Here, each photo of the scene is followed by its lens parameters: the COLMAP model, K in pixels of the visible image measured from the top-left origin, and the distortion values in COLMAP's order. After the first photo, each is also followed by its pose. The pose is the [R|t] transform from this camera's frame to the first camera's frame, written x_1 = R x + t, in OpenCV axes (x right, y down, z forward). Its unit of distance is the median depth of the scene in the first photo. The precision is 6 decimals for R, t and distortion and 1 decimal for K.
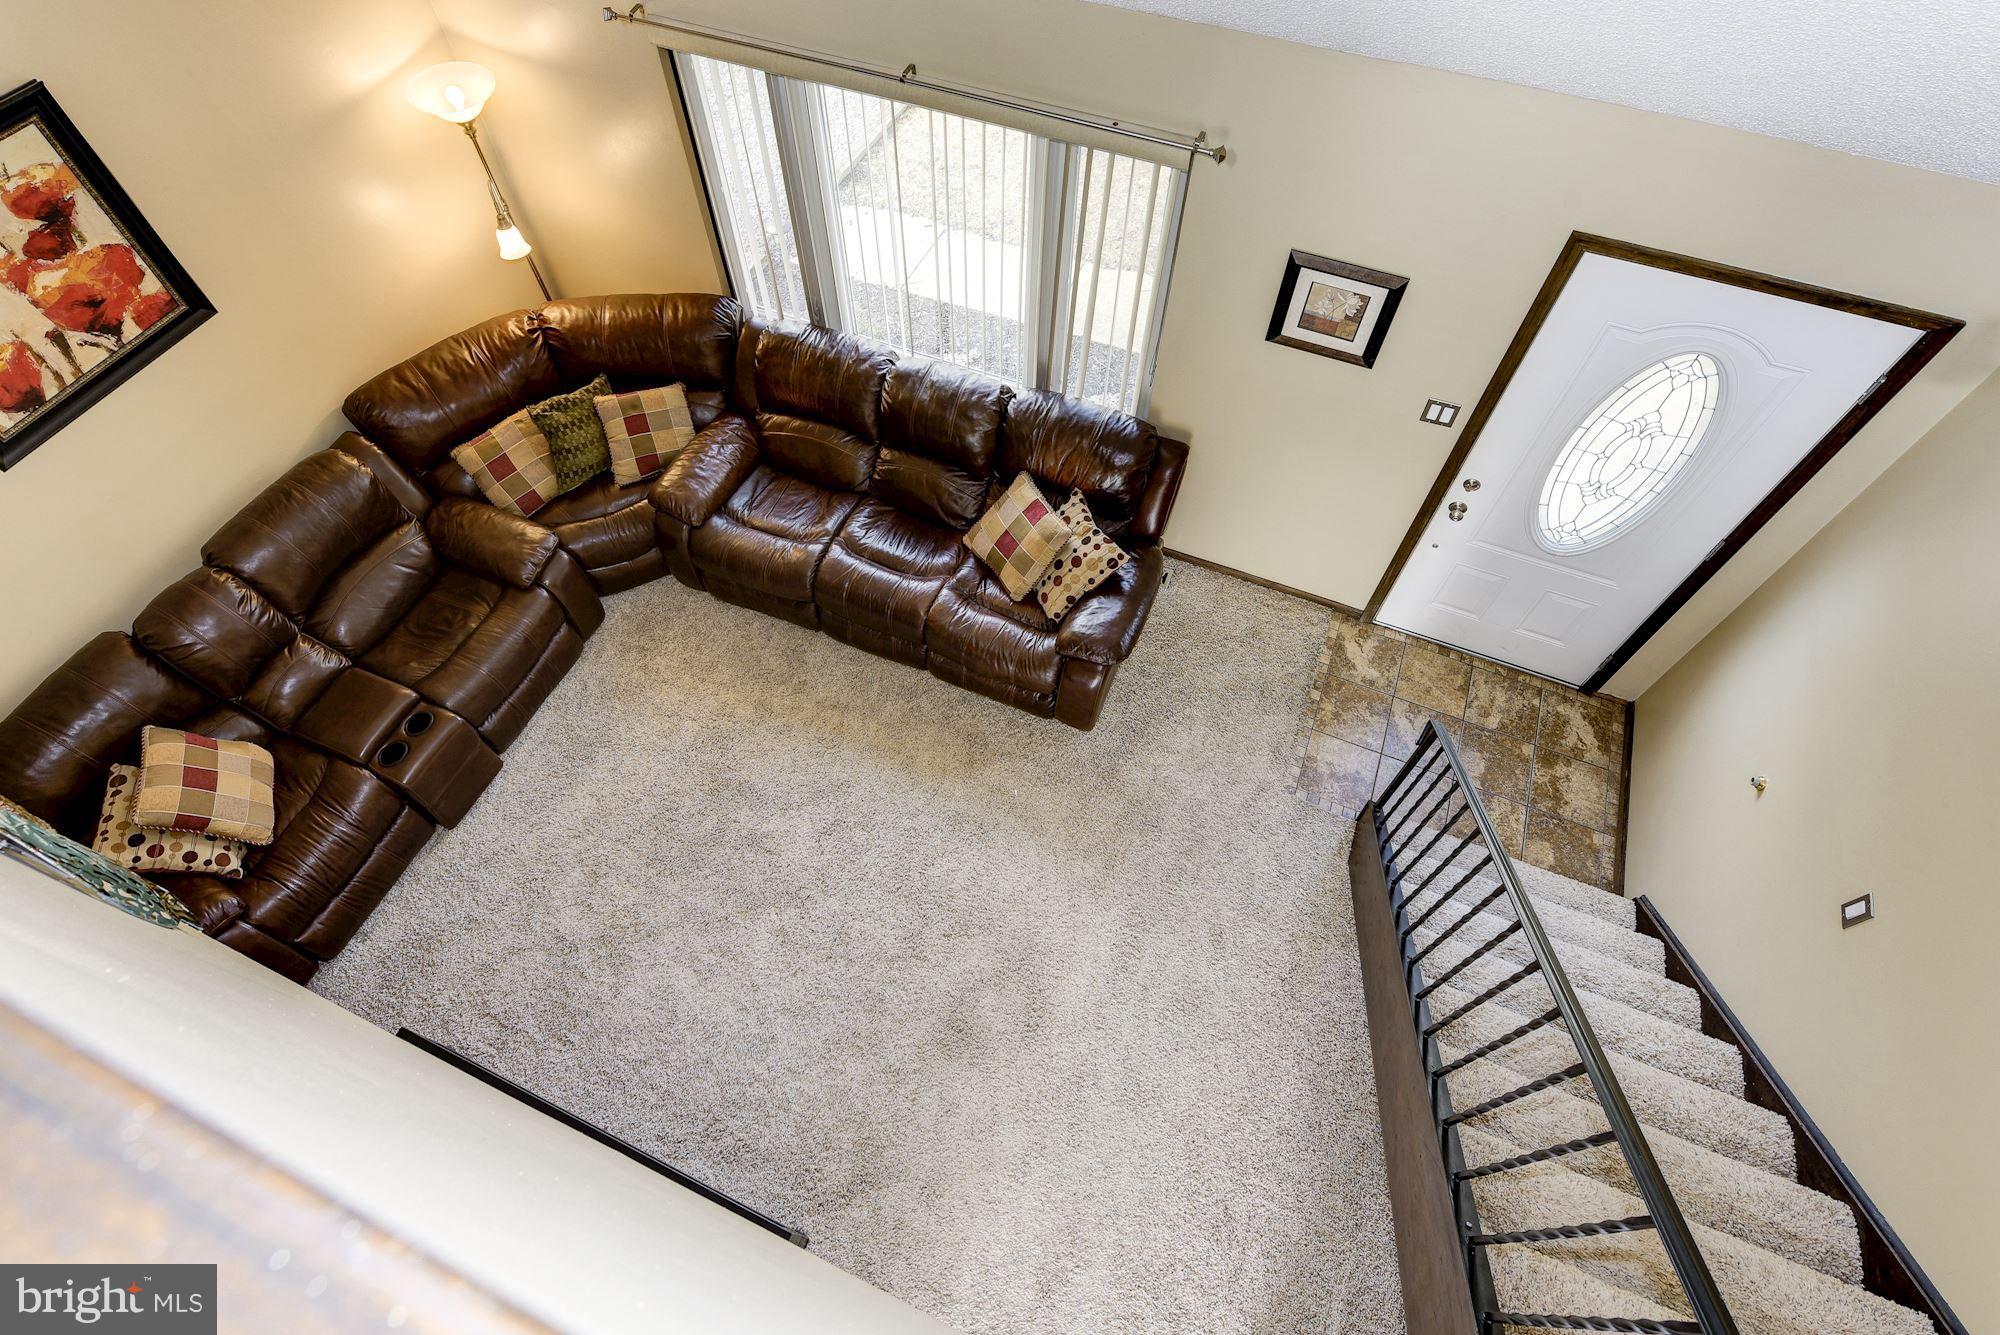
lens RADIAL K [[981.4, 0, 984.3], [0, 981.4, 631.3], [0, 0, 1]] dist [0.010836, -0.005504]
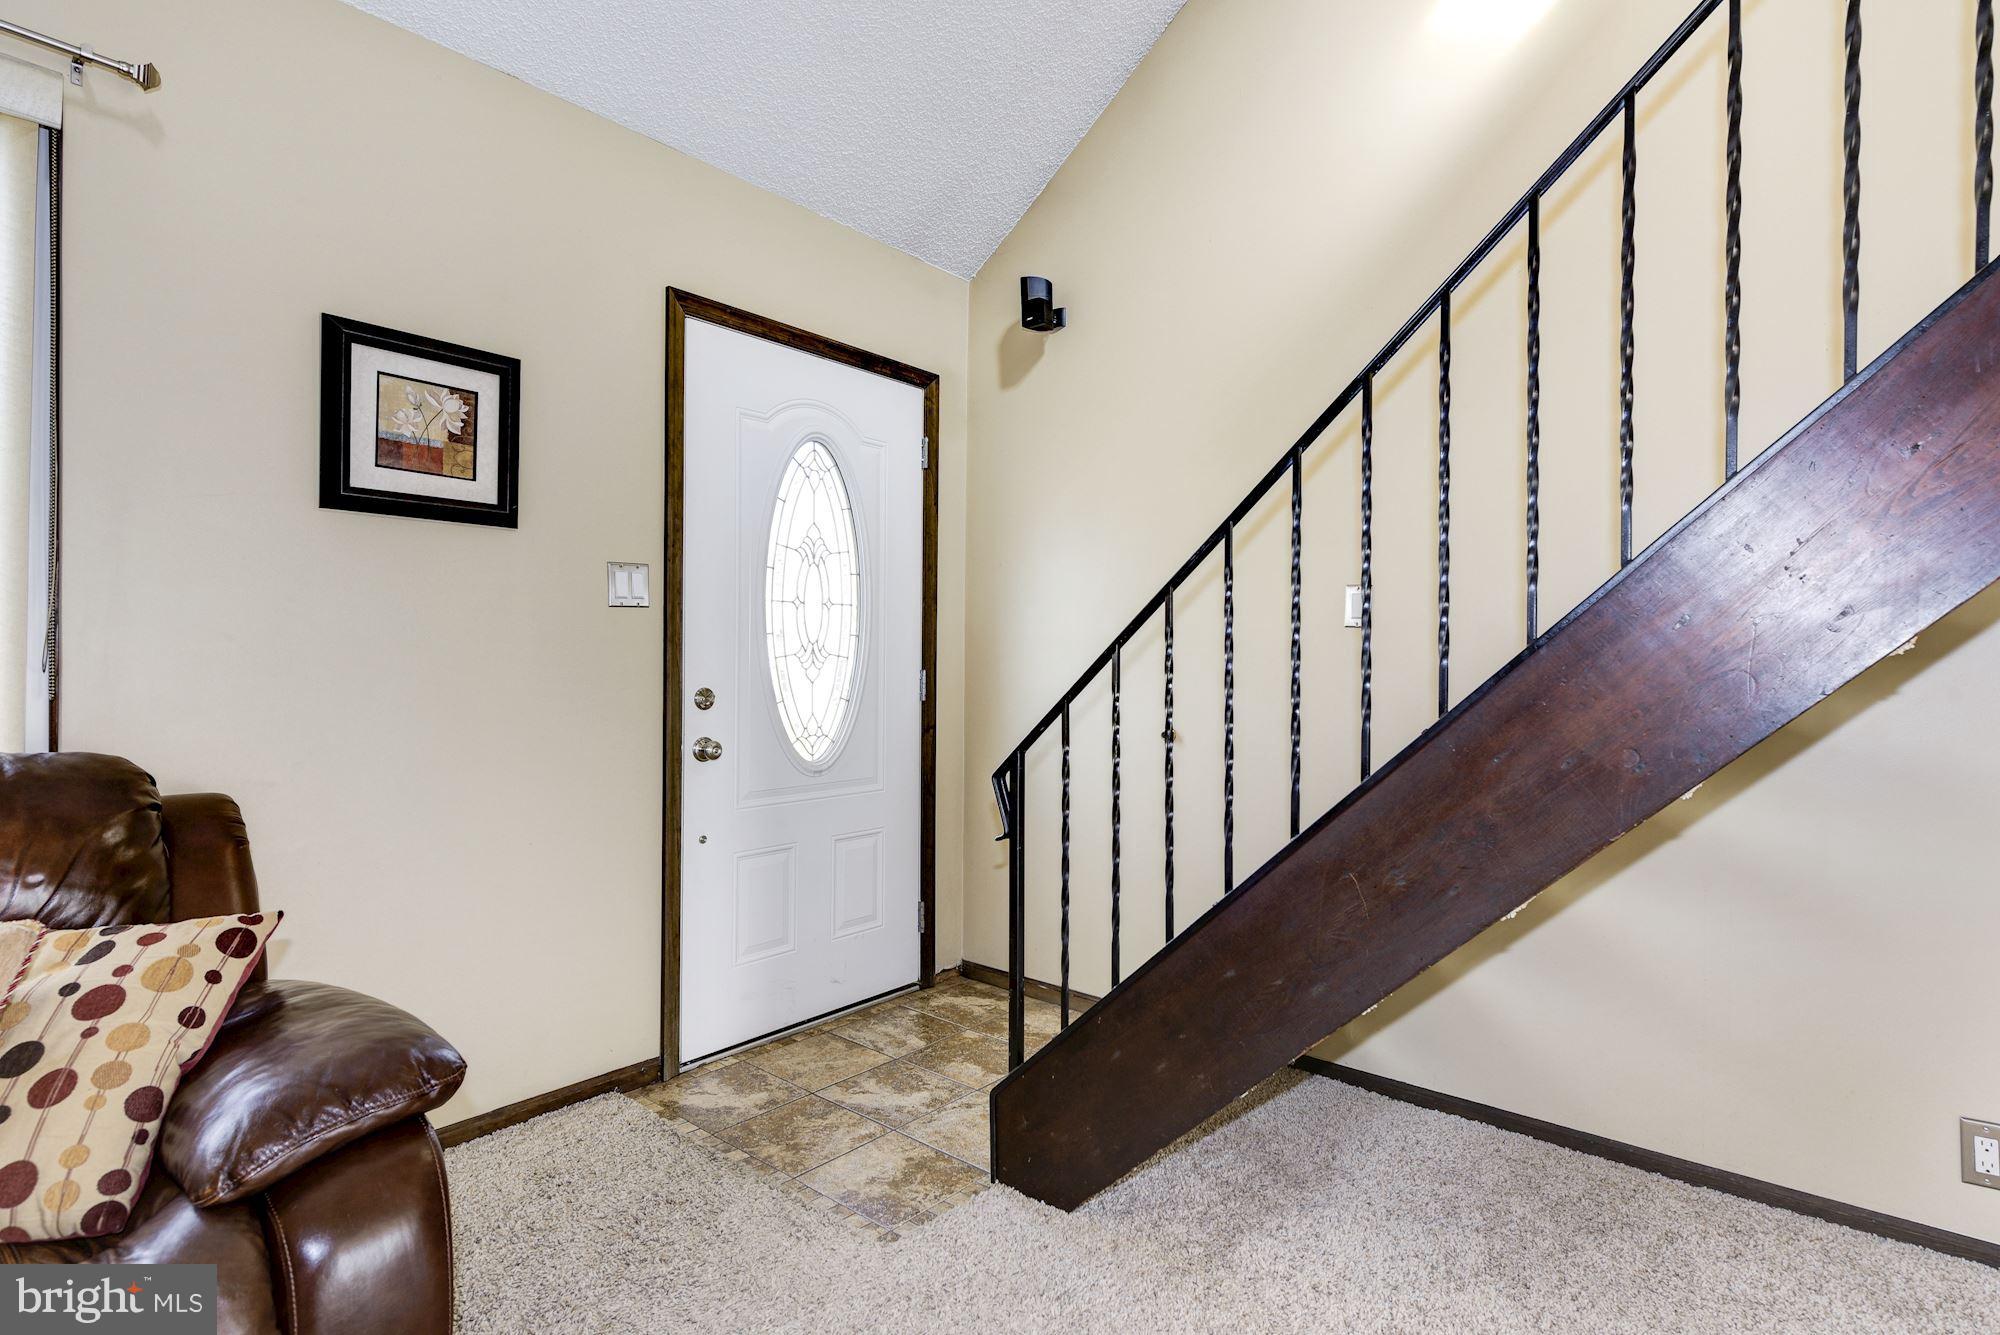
lens RADIAL K [[981.4, 0, 1009.6], [0, 981.4, 673.9], [0, 0, 1]] dist [0.010836, -0.005504]
pose [[0.281296, -0.005332, 0.959606, -0.141757], [0.800445, 0.552869, -0.231567, 0.199576], [-0.529302, 0.833251, 0.159788, 0.803580]]
